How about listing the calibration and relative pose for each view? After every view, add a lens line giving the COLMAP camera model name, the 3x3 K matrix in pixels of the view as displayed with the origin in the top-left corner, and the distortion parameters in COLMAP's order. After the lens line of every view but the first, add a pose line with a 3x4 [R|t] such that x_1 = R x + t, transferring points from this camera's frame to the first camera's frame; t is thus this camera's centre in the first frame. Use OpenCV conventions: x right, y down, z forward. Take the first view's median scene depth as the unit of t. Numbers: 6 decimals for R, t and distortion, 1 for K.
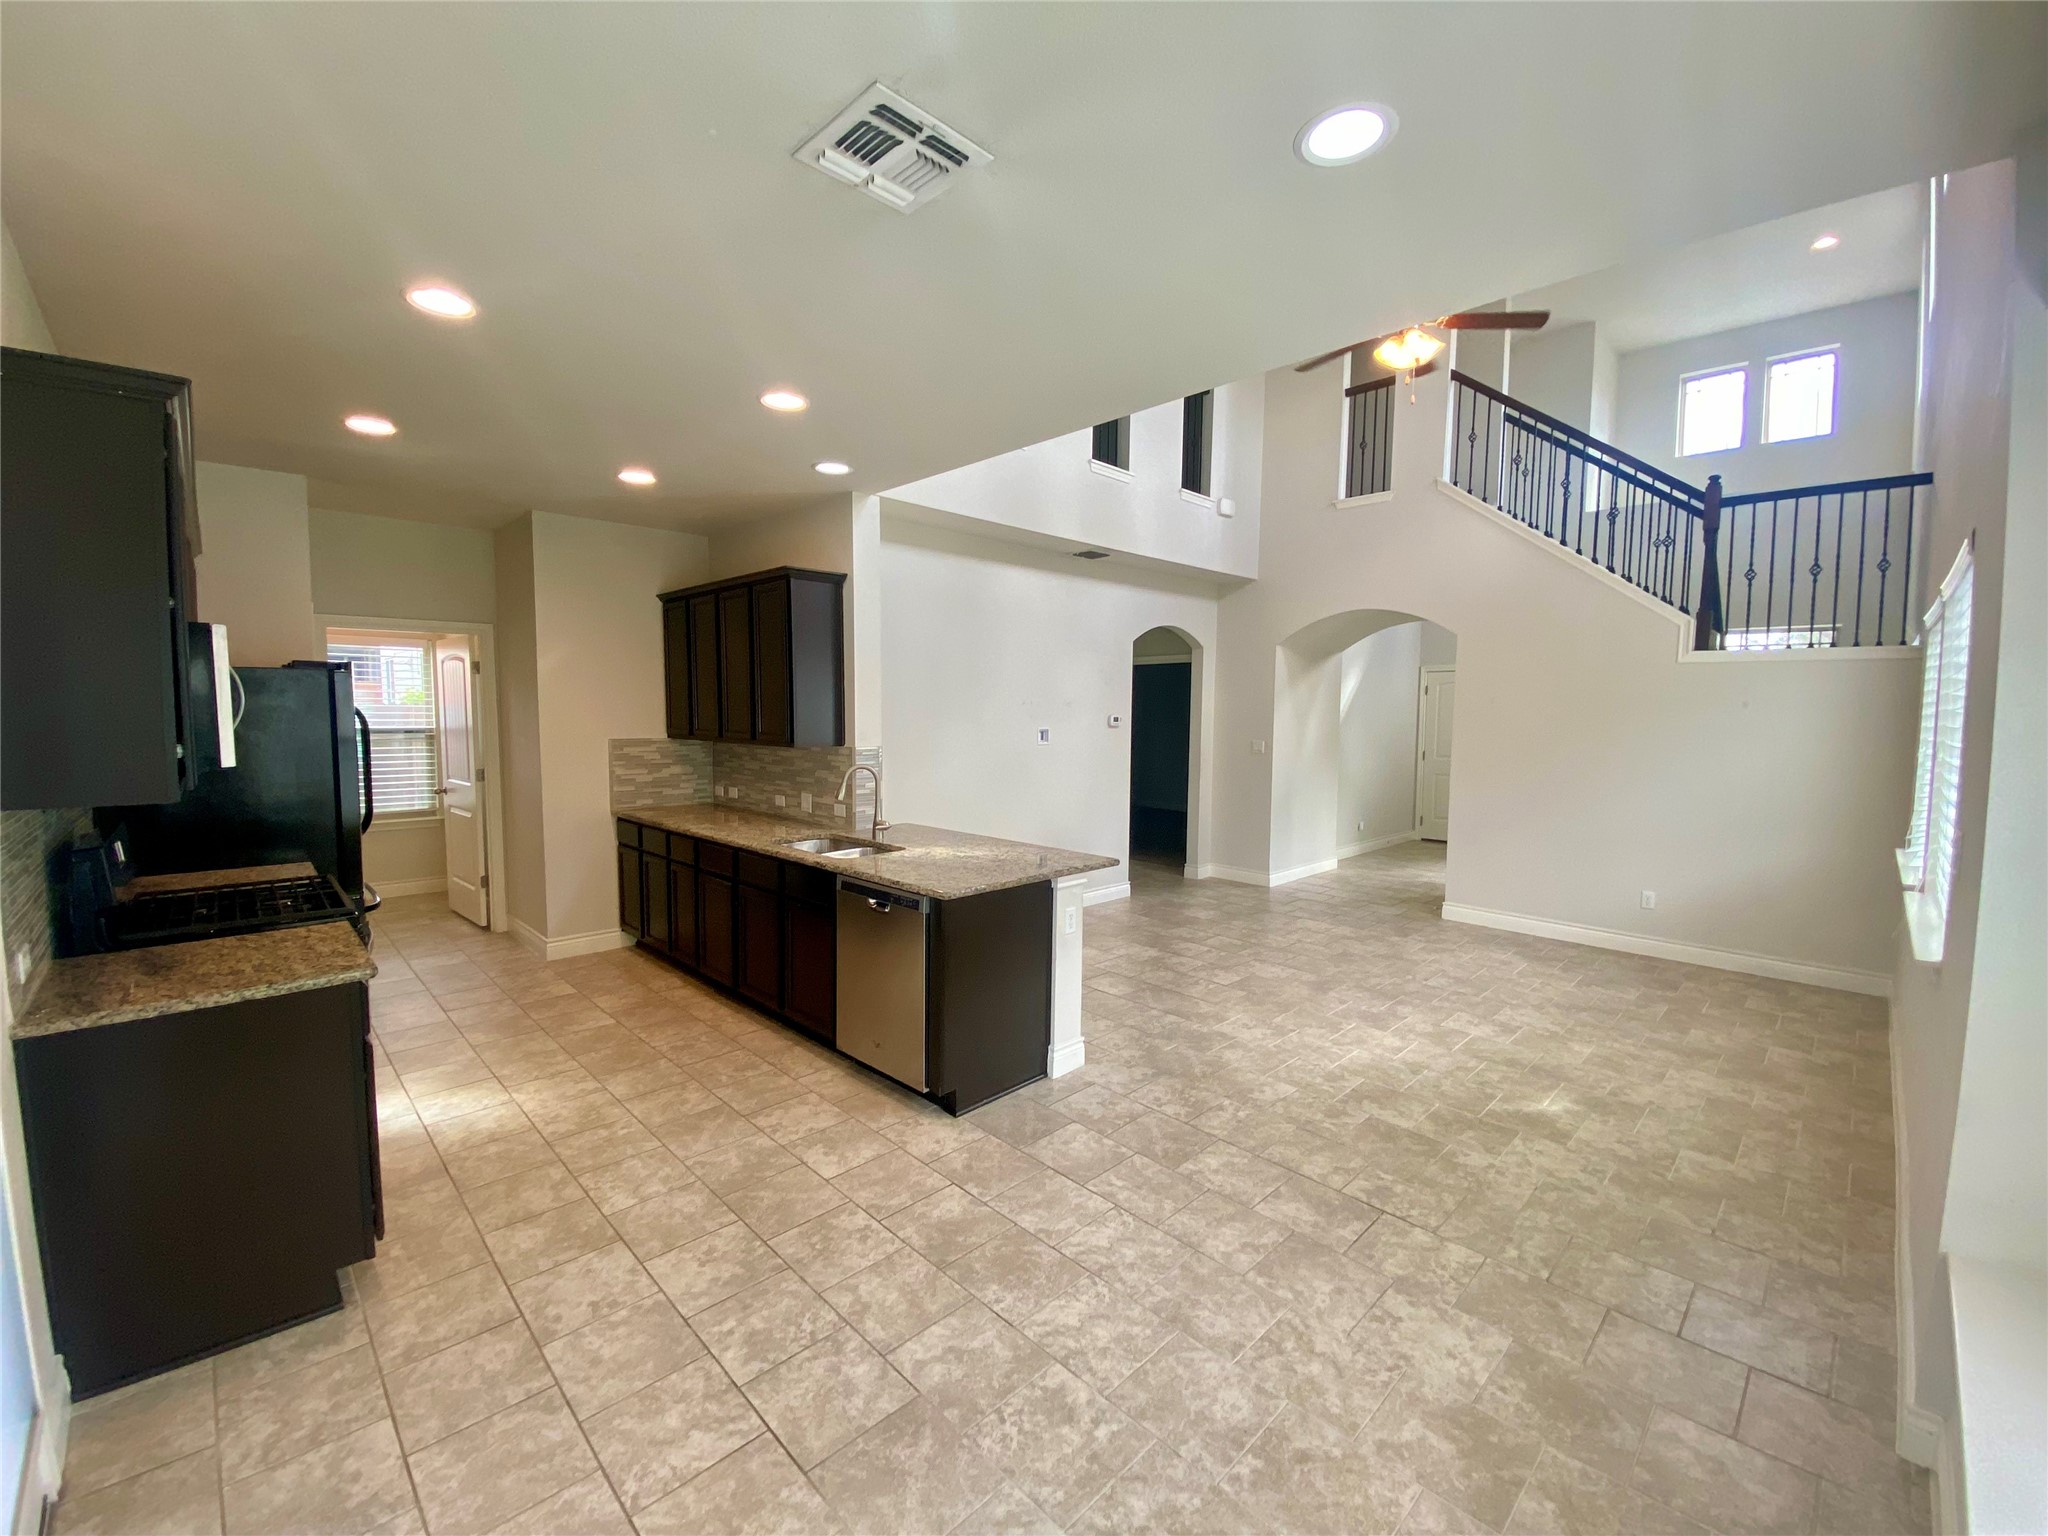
lens RADIAL K [[828.2, 0, 1017.9], [0, 828.2, 765.8], [0, 0, 1]] dist [0.031245, -0.027318]
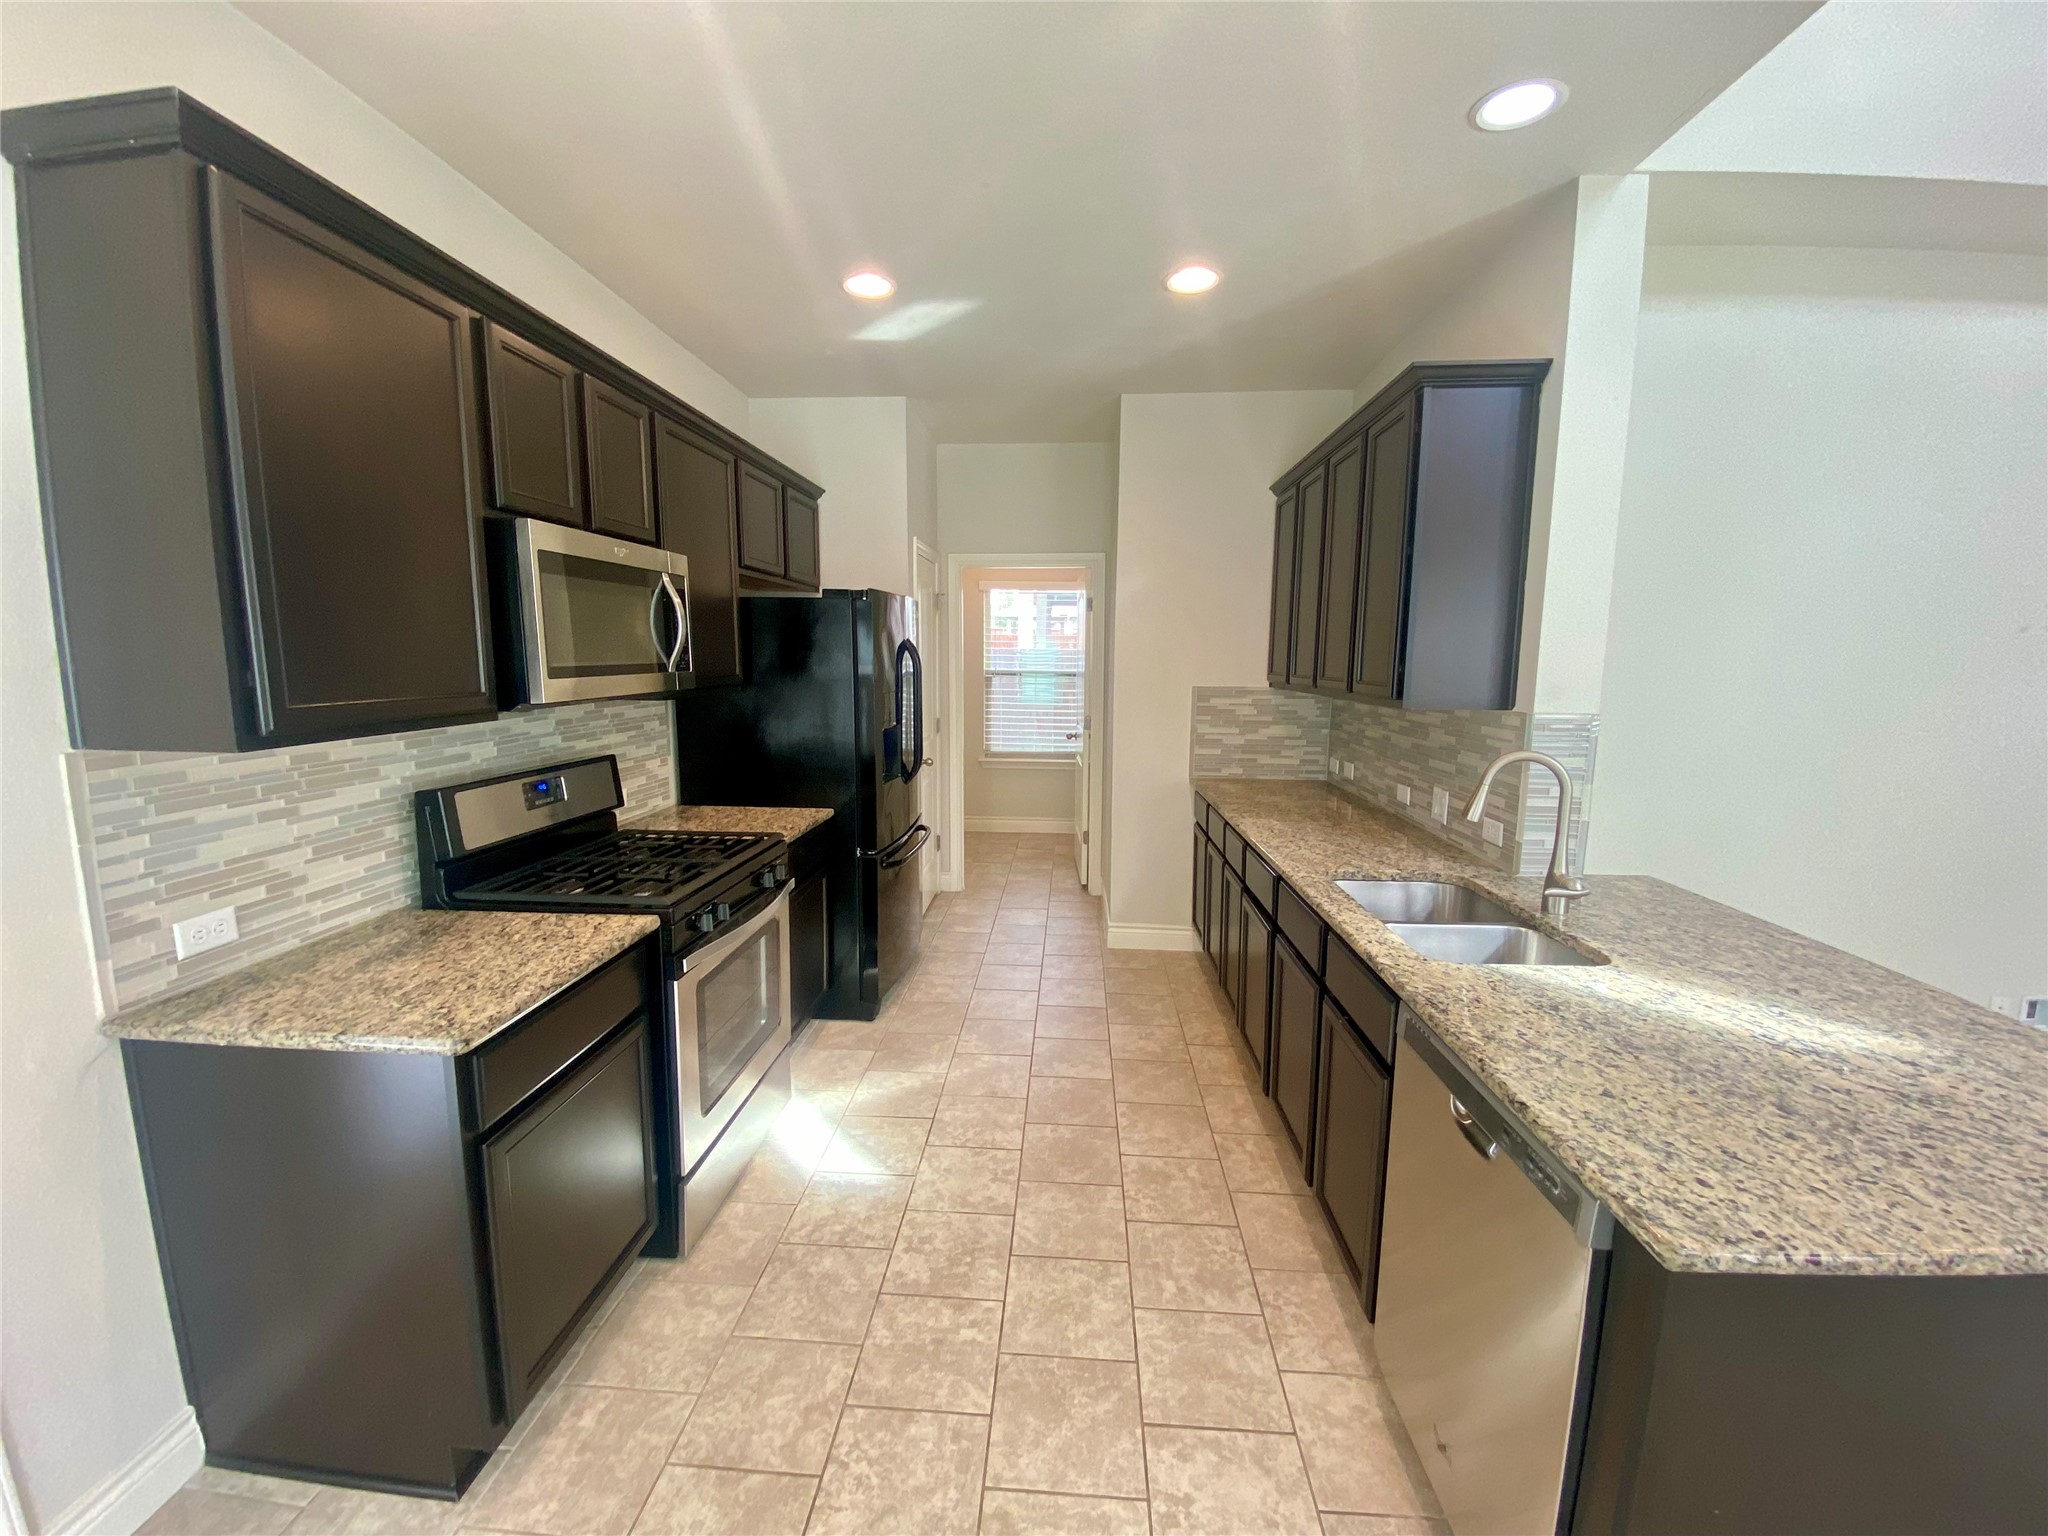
lens RADIAL K [[828.2, 0, 1017.9], [0, 828.2, 765.8], [0, 0, 1]] dist [0.031245, -0.027318]
pose [[0.667433, 0.097143, -0.738307, -0.033207], [-0.054369, 0.995166, 0.081790, -0.017468], [0.742683, -0.014448, 0.669488, 0.495562]]
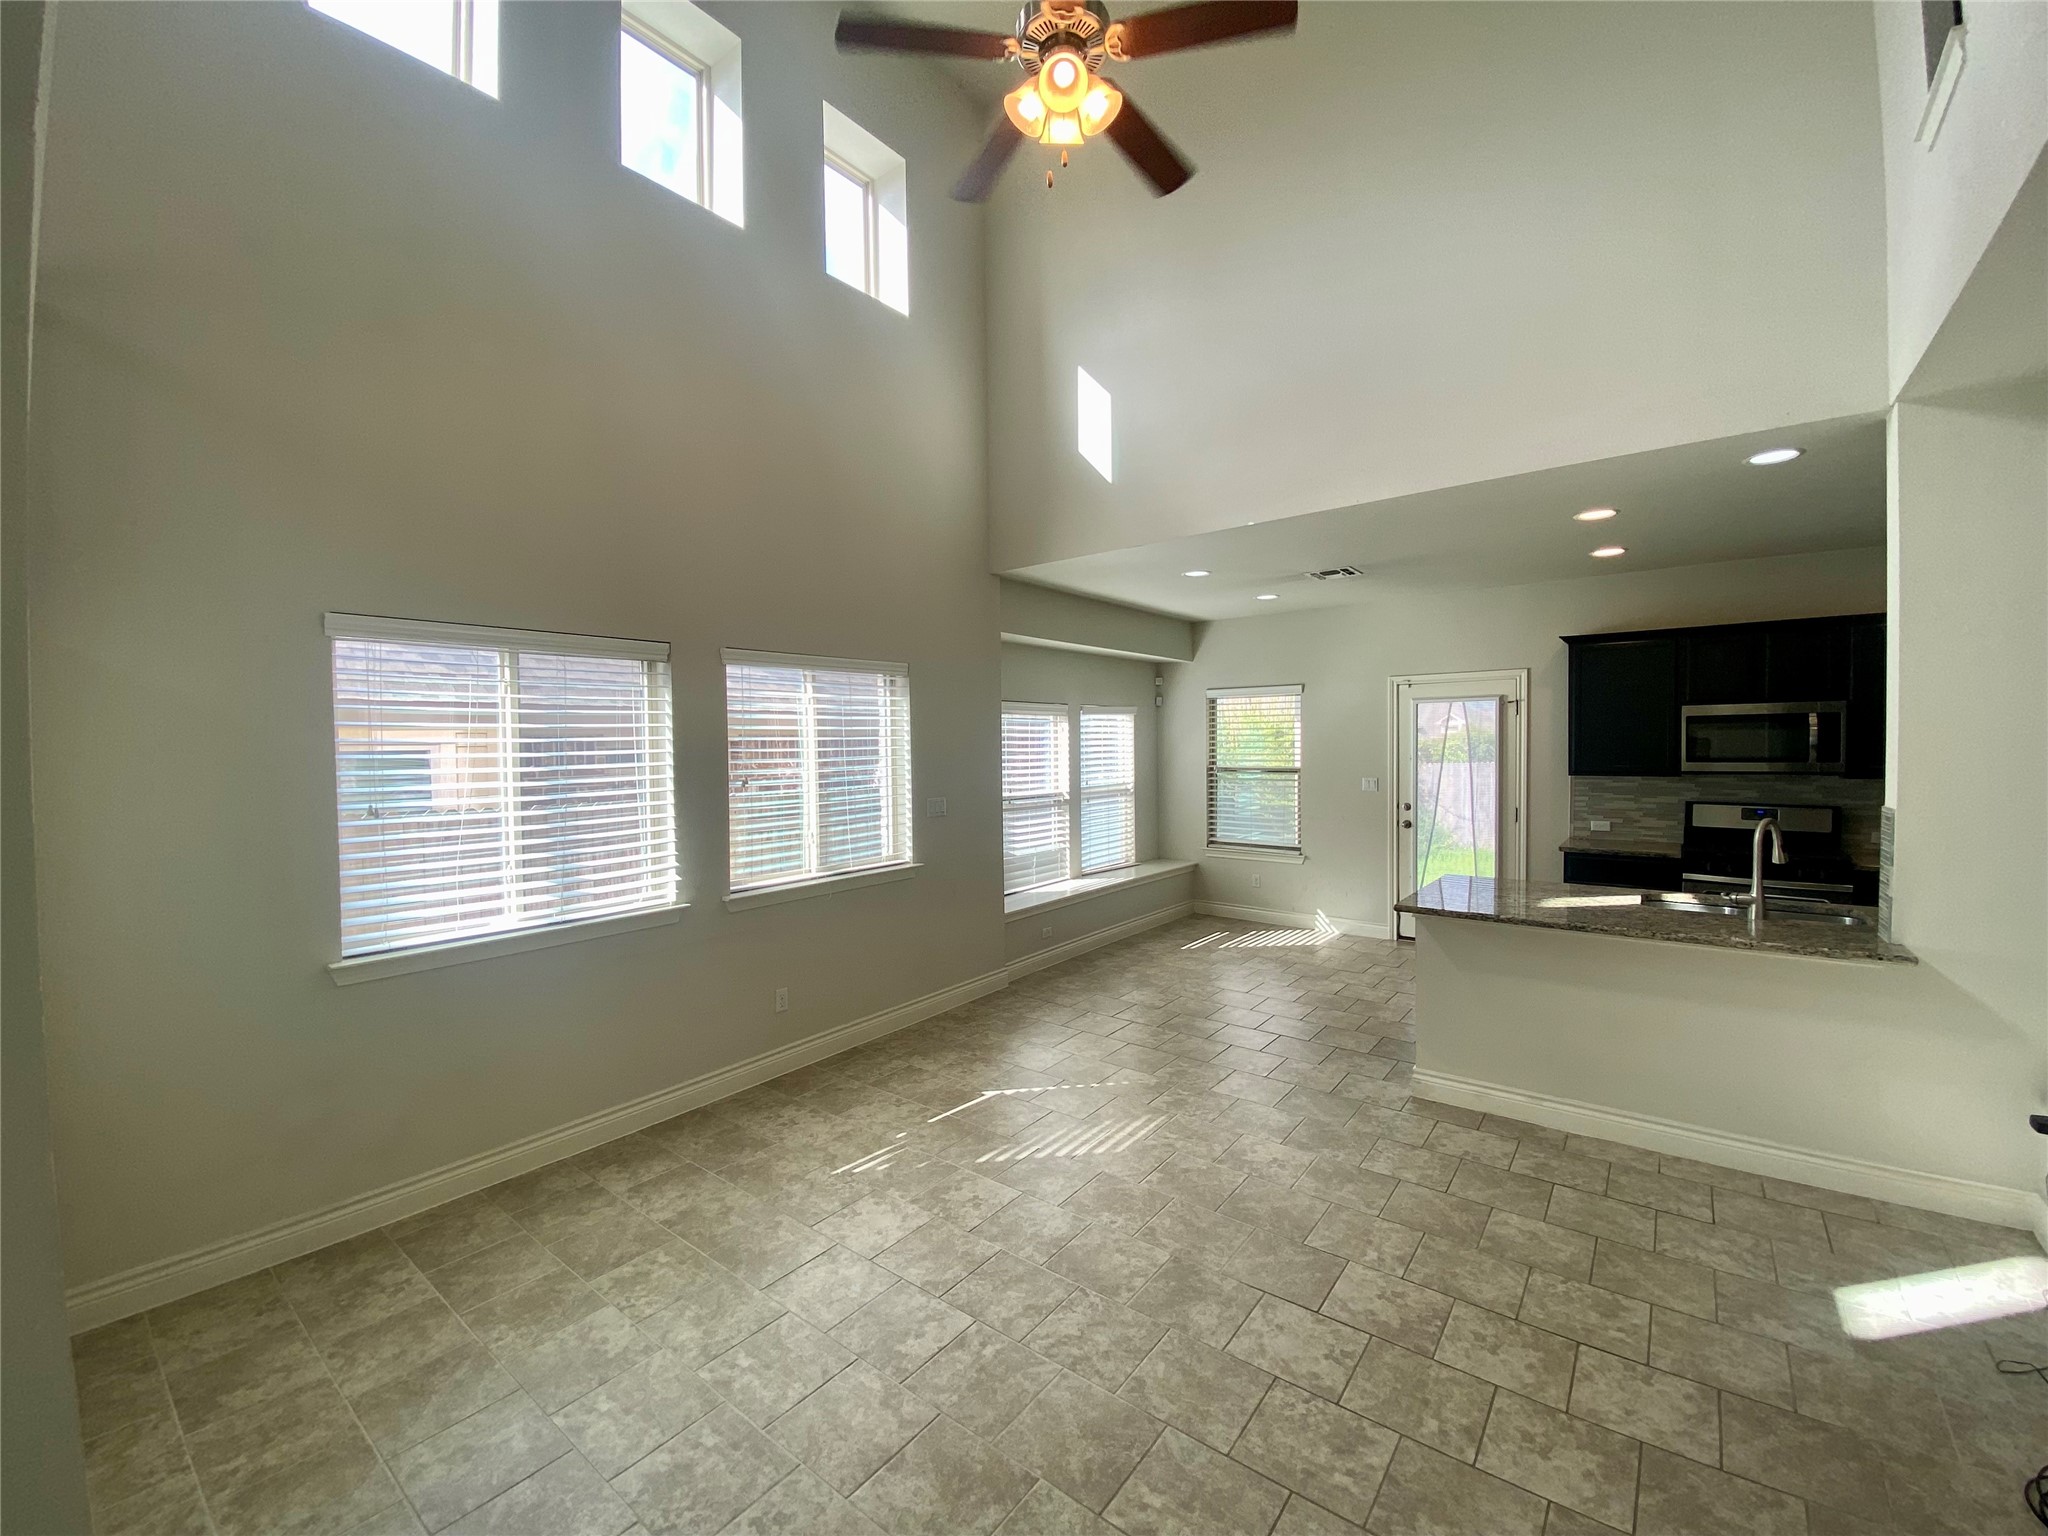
lens RADIAL K [[828.2, 0, 1017.9], [0, 828.2, 765.8], [0, 0, 1]] dist [0.031245, -0.027318]
pose [[-0.991623, 0.005641, -0.129045, 0.647205], [-0.007080, 0.995170, 0.097906, -0.130982], [0.128974, 0.097999, -0.986794, 1.793638]]
